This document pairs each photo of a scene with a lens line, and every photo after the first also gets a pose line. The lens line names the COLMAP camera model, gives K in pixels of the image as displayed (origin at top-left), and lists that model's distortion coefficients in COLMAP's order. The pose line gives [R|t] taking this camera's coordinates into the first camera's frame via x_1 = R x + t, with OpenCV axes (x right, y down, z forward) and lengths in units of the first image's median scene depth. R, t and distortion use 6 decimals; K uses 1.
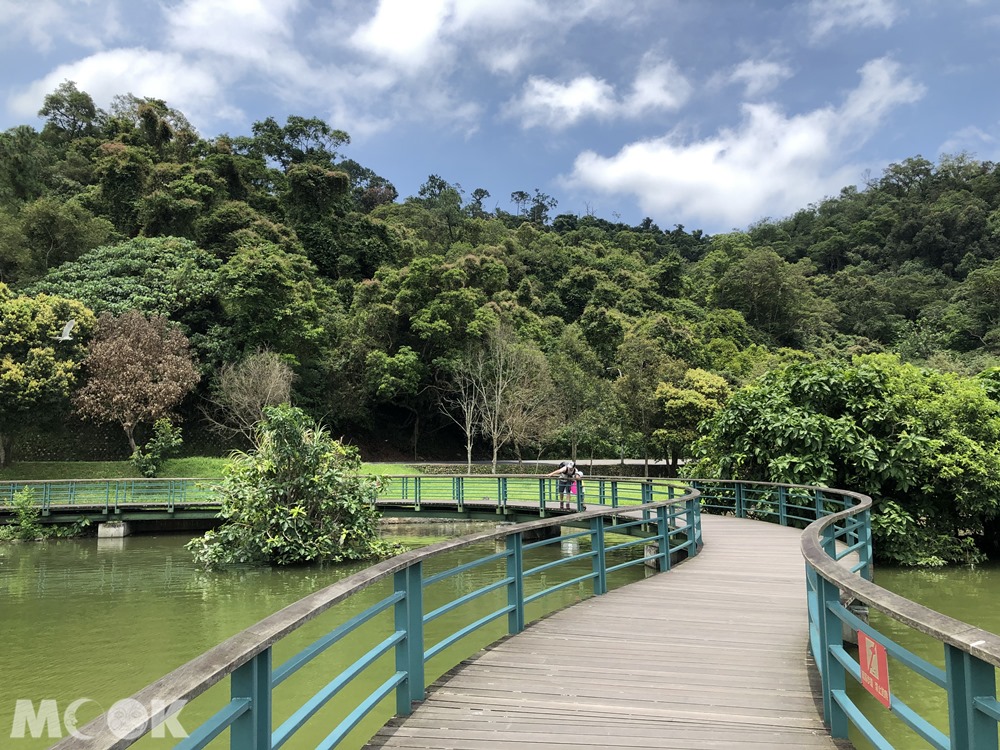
lens RADIAL K [[808.6, 0, 502.4], [0, 808.6, 375.0], [0, 0, 1]] dist [0.060802, -0.008882]
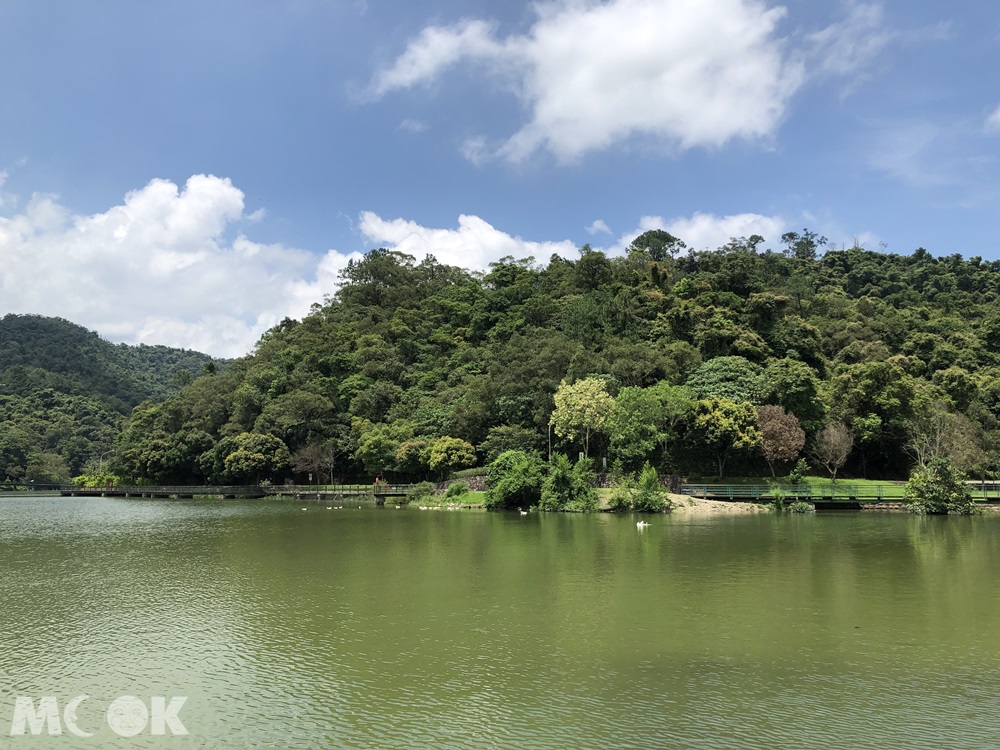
lens RADIAL K [[808.6, 0, 499.1], [0, 808.6, 372.6], [0, 0, 1]] dist [0.060802, -0.008882]
pose [[0.965817, -0.022674, -0.258230, -0.281725], [0.016631, 0.999535, -0.025559, -0.059069], [0.258689, 0.020391, 0.965745, -0.585712]]
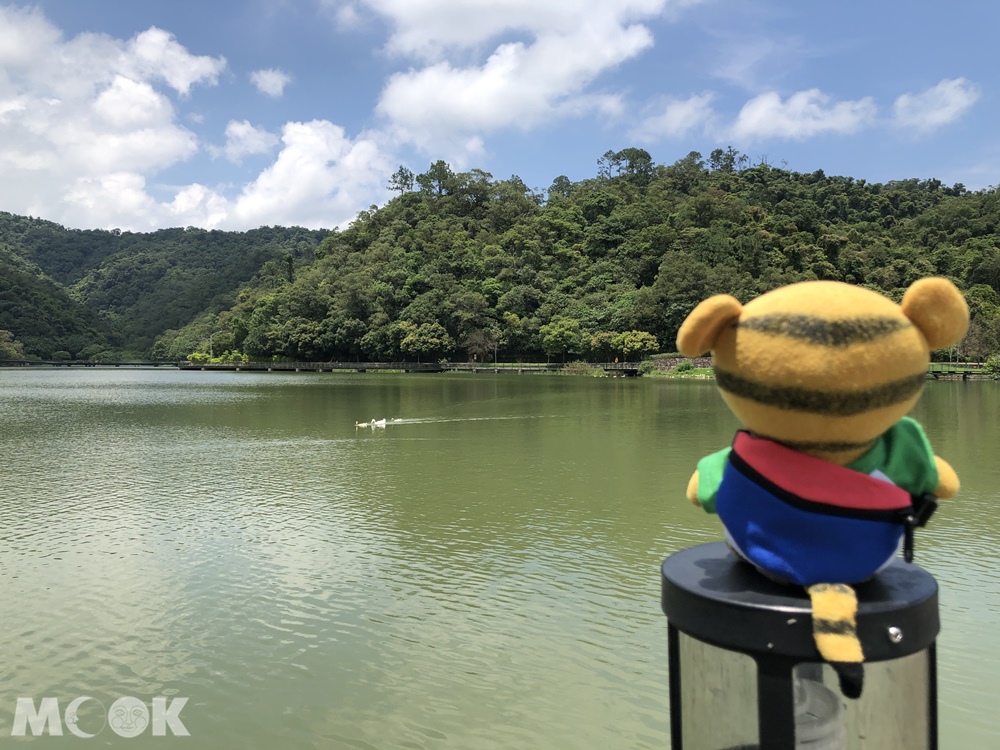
lens RADIAL K [[808.6, 0, 496.8], [0, 808.6, 372.9], [0, 0, 1]] dist [0.060802, -0.008882]
pose [[0.996684, 0.022749, -0.078129, -0.841459], [-0.013443, 0.992966, 0.117631, -0.107342], [0.080256, -0.116190, 0.989979, -1.209688]]
